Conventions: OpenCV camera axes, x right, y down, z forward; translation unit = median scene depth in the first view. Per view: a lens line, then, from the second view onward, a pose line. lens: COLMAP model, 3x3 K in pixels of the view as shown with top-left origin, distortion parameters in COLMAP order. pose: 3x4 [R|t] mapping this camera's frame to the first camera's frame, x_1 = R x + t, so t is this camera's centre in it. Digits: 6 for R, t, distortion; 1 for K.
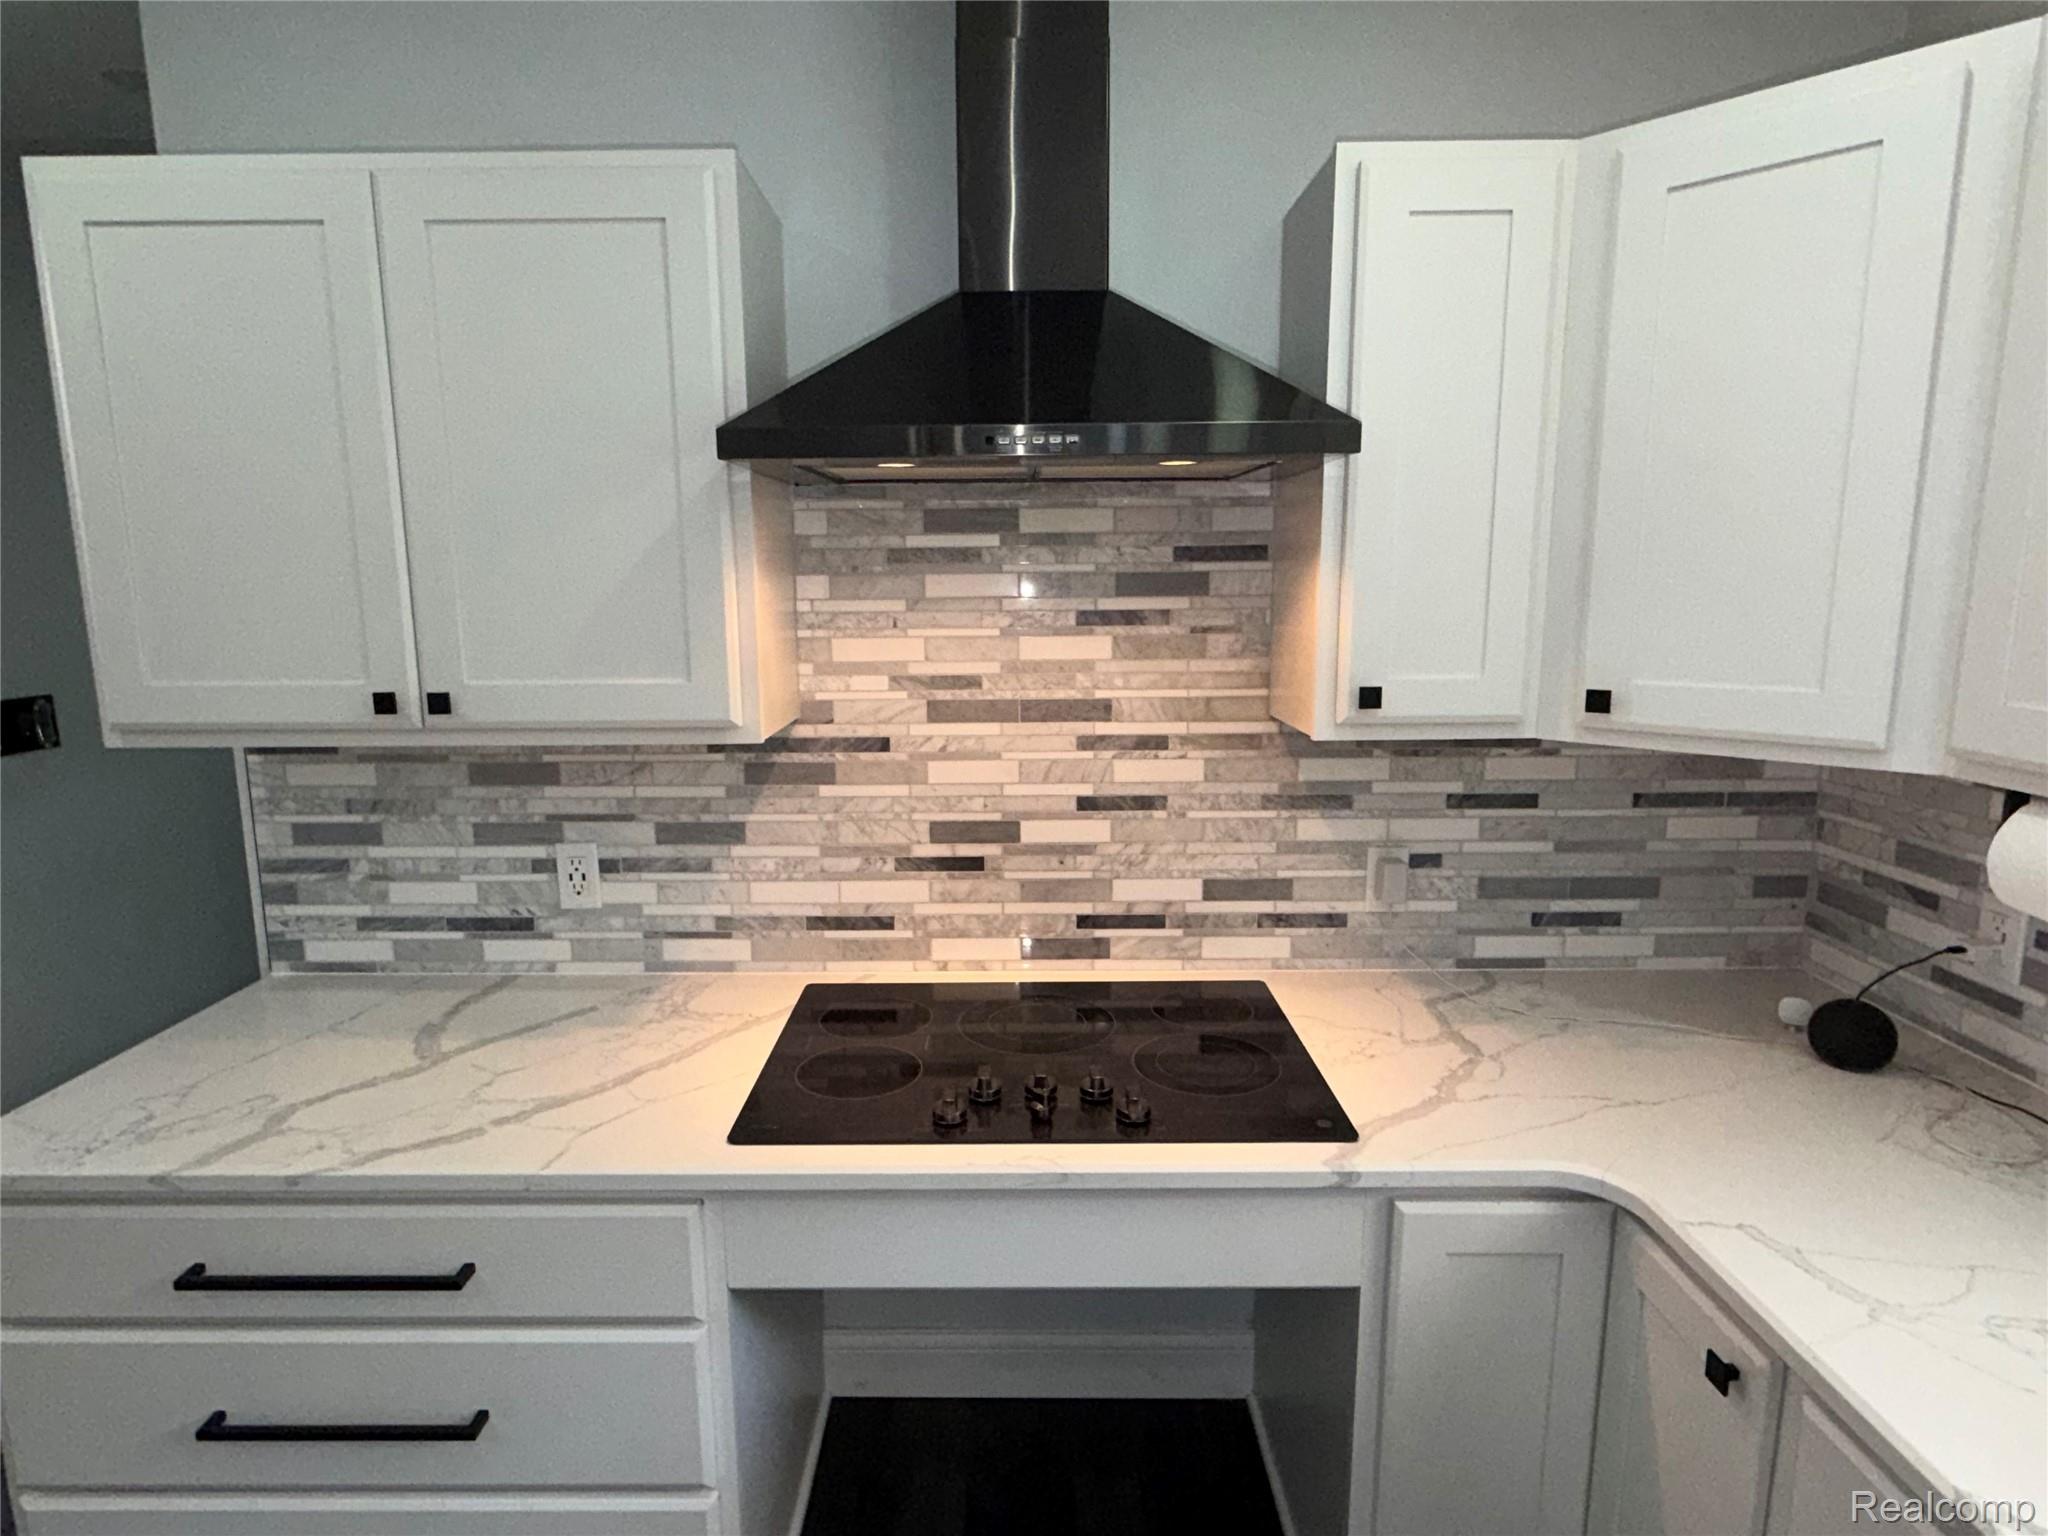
lens RADIAL K [[1126.7, 0, 1017.4], [0, 1126.7, 766.4], [0, 0, 1]] dist [-0.000957, -0.000288]
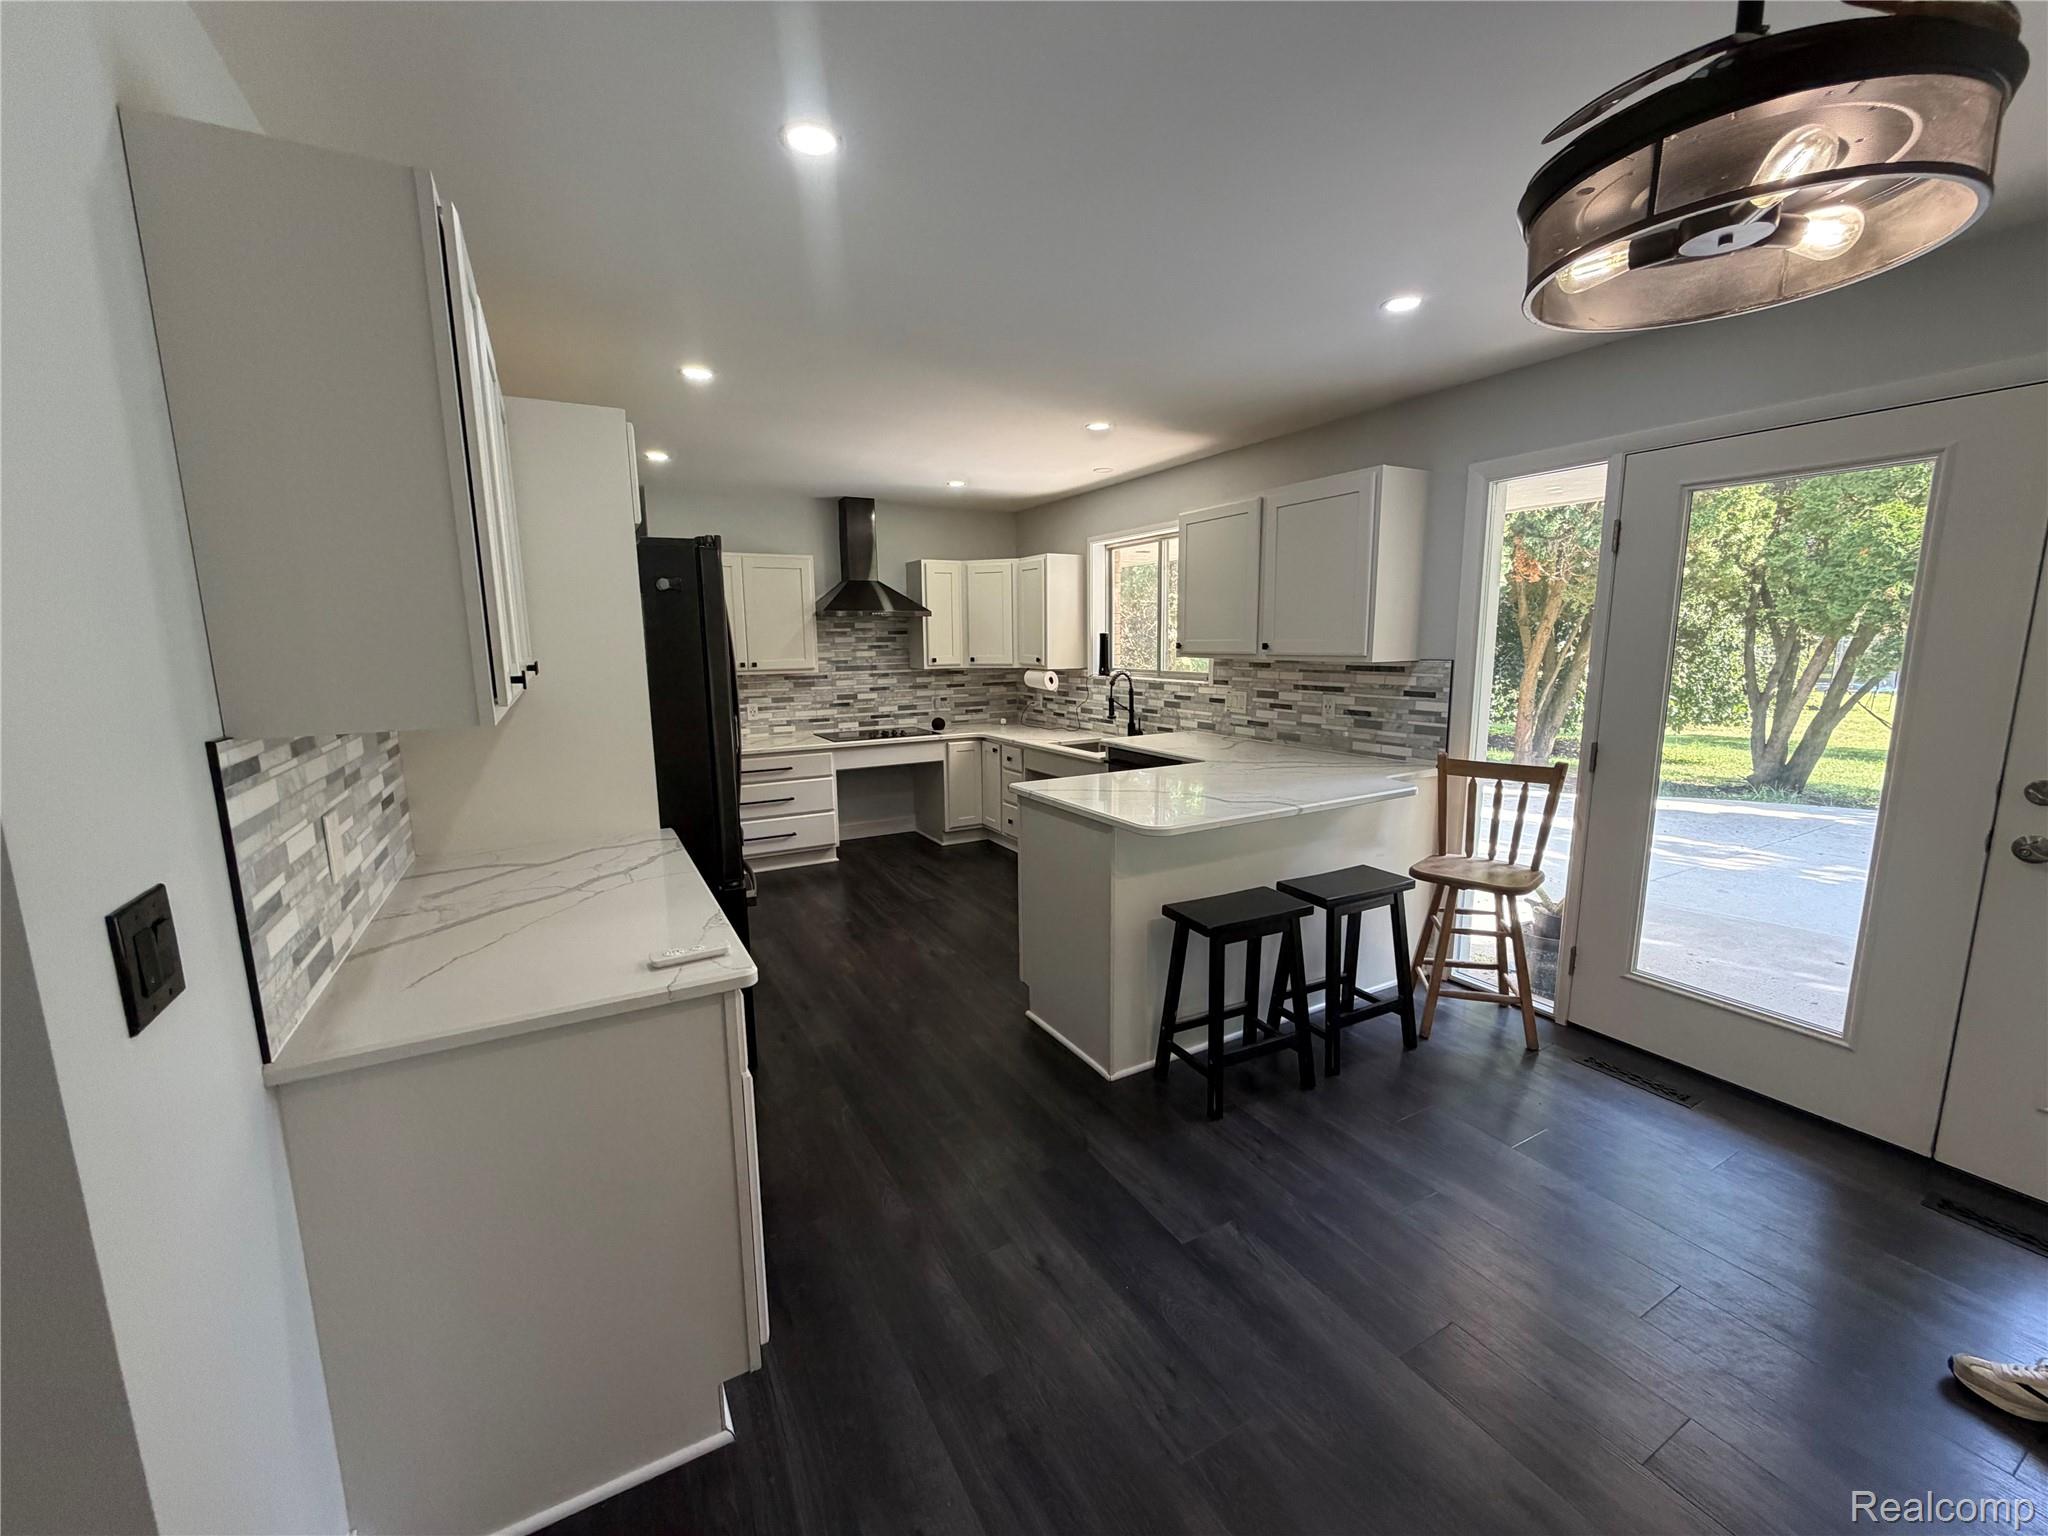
lens RADIAL K [[832.1, 0, 1017.2], [0, 832.1, 771.0], [0, 0, 1]] dist [0.000245, -0.000008]
pose [[0.877092, -0.078497, 0.473865, -1.017078], [0.079030, 0.996694, 0.018825, 0.337775], [-0.473777, 0.020939, 0.880396, -2.147867]]
